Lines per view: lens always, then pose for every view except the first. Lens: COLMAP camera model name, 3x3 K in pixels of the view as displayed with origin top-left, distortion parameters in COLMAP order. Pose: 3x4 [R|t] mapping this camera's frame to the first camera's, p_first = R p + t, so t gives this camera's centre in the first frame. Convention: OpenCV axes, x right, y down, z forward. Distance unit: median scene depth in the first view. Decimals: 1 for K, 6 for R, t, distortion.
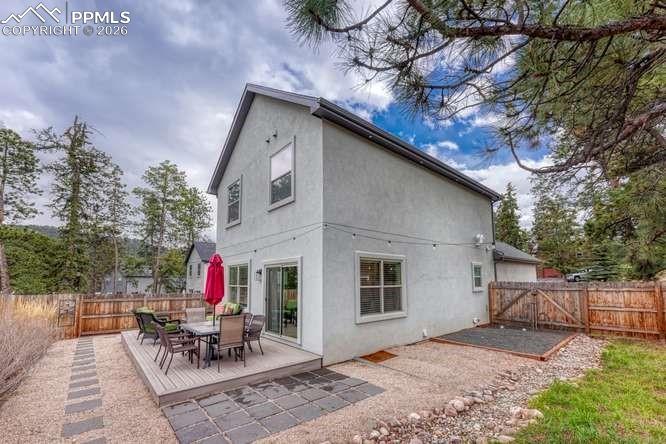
lens RADIAL K [[274.5, 0, 352.5], [0, 274.5, 265.9], [0, 0, 1]] dist [-0.001150, -0.000096]
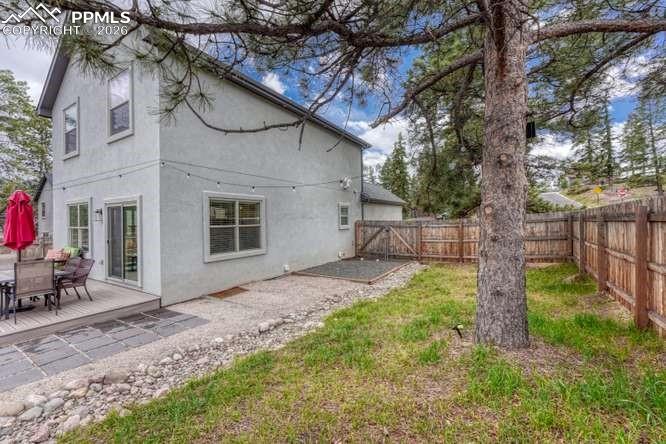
lens RADIAL K [[269.9, 0, 347.9], [0, 269.9, 224.3], [0, 0, 1]] dist [-0.003129, -0.000225]
pose [[0.957490, -0.012376, 0.288201, 0.216281], [-0.007651, 0.997638, 0.068258, -0.003516], [-0.288365, -0.067562, 0.955134, -0.090751]]
